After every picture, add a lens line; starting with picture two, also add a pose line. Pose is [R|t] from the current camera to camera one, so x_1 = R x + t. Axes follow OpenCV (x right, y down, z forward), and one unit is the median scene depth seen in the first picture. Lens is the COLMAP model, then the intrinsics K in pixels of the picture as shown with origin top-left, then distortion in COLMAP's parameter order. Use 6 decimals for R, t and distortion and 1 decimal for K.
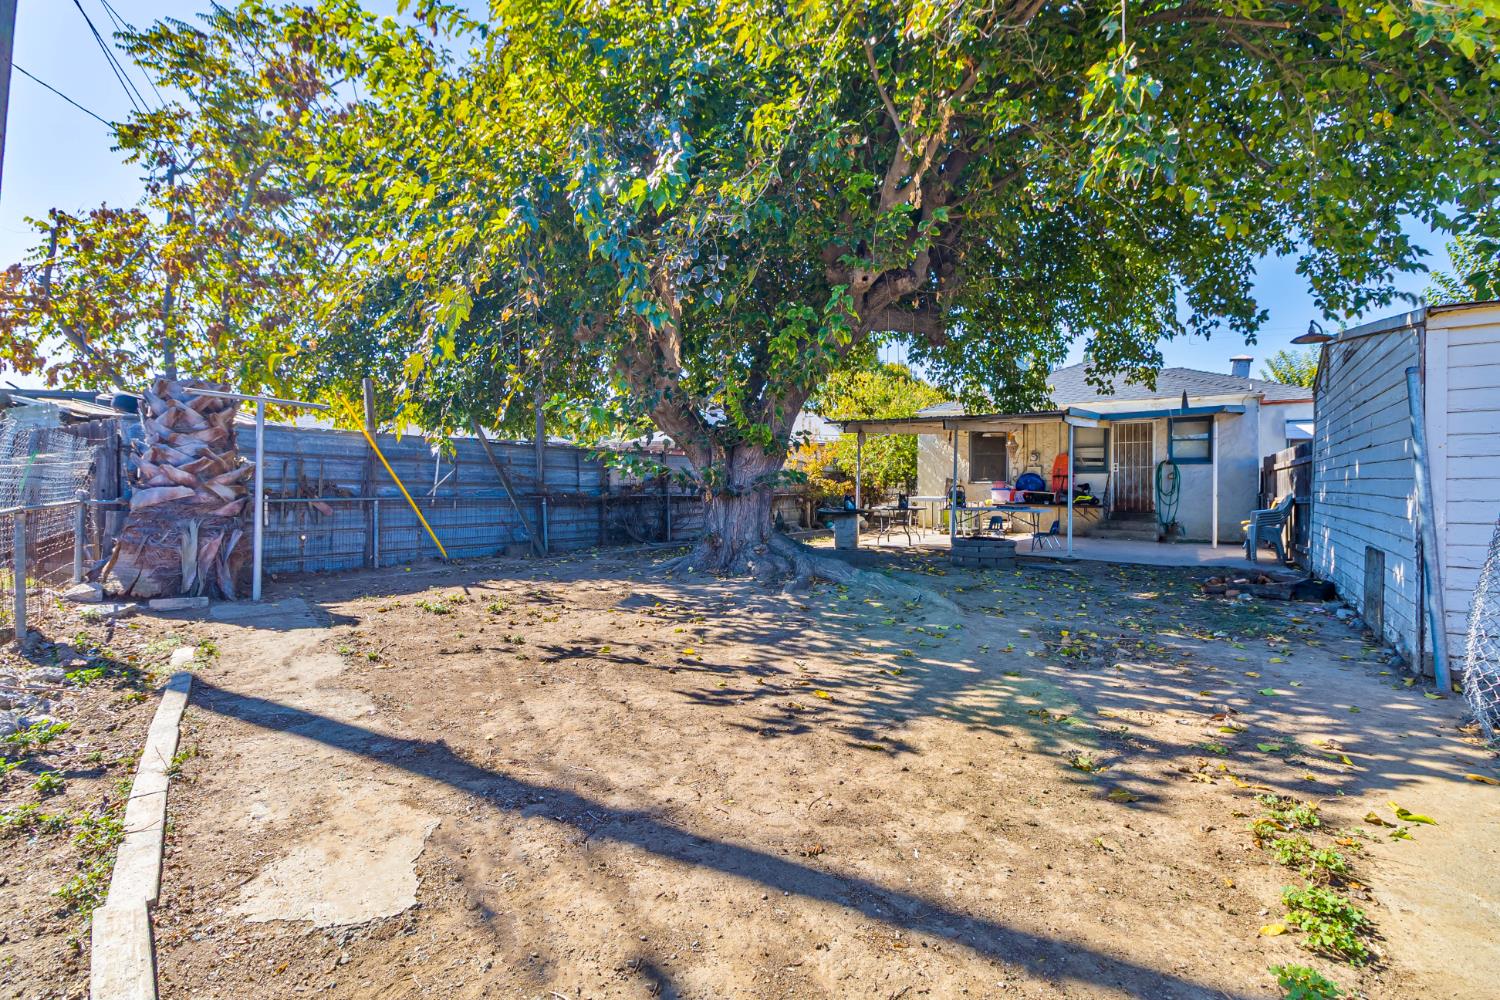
lens RADIAL K [[692.9, 0, 742.0], [0, 692.9, 488.1], [0, 0, 1]] dist [0.001371, 0.000371]
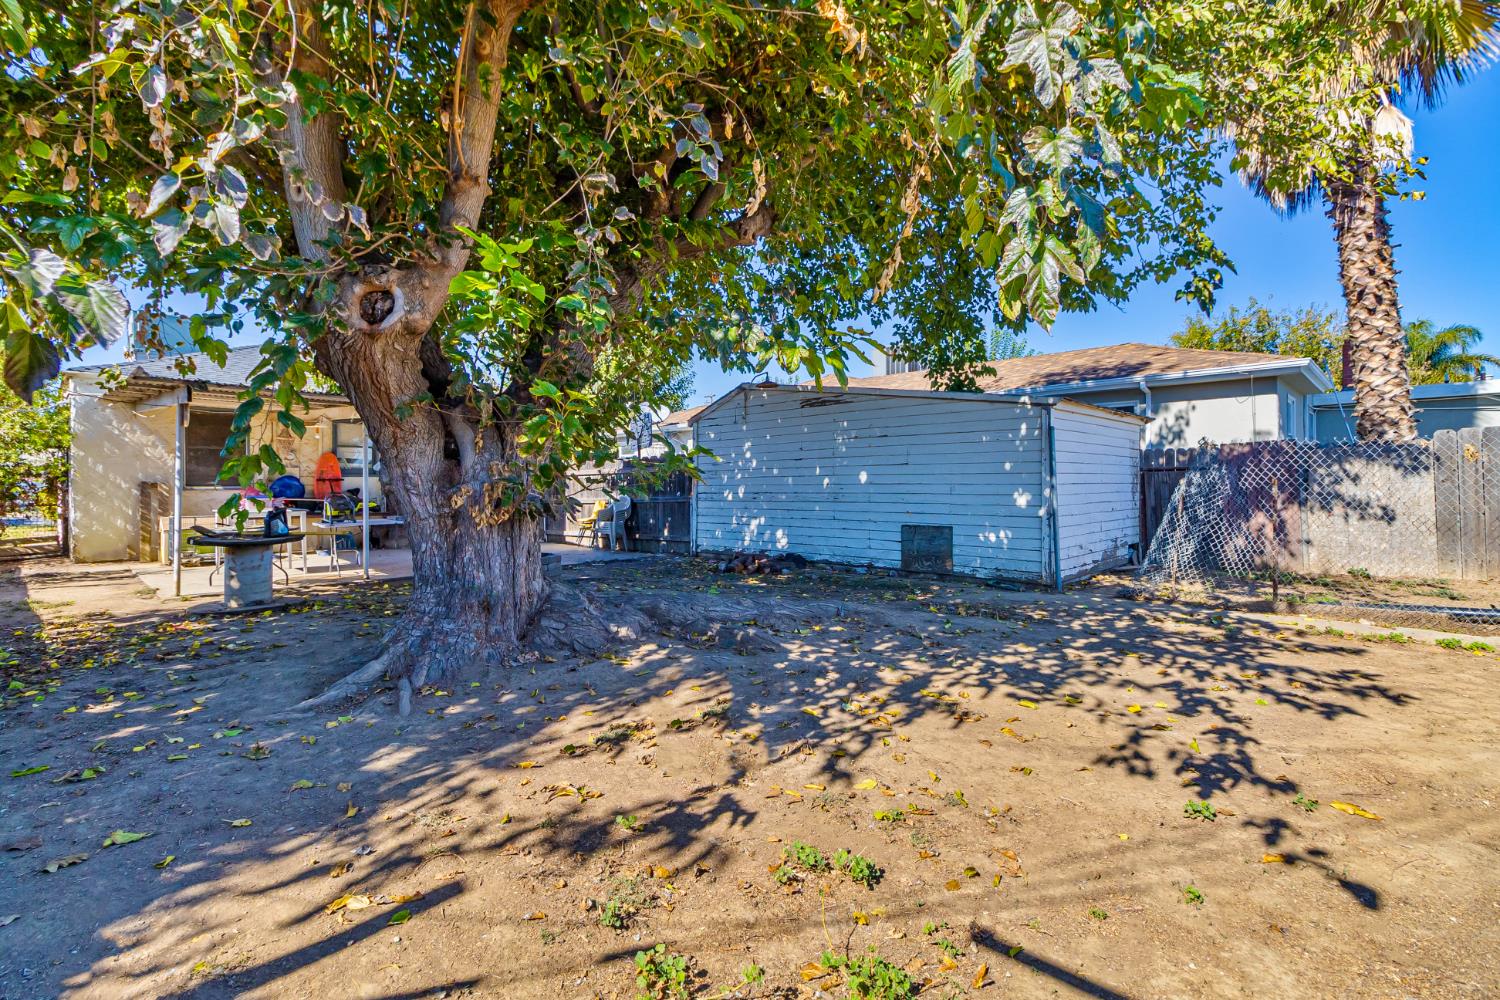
lens RADIAL K [[692.9, 0, 746.9], [0, 692.9, 494.5], [0, 0, 1]] dist [0.001371, 0.000371]
pose [[0.157732, -0.016047, 0.987352, -0.280994], [0.011524, 0.999830, 0.014409, -0.005643], [-0.987415, 0.009106, 0.157890, 0.406829]]
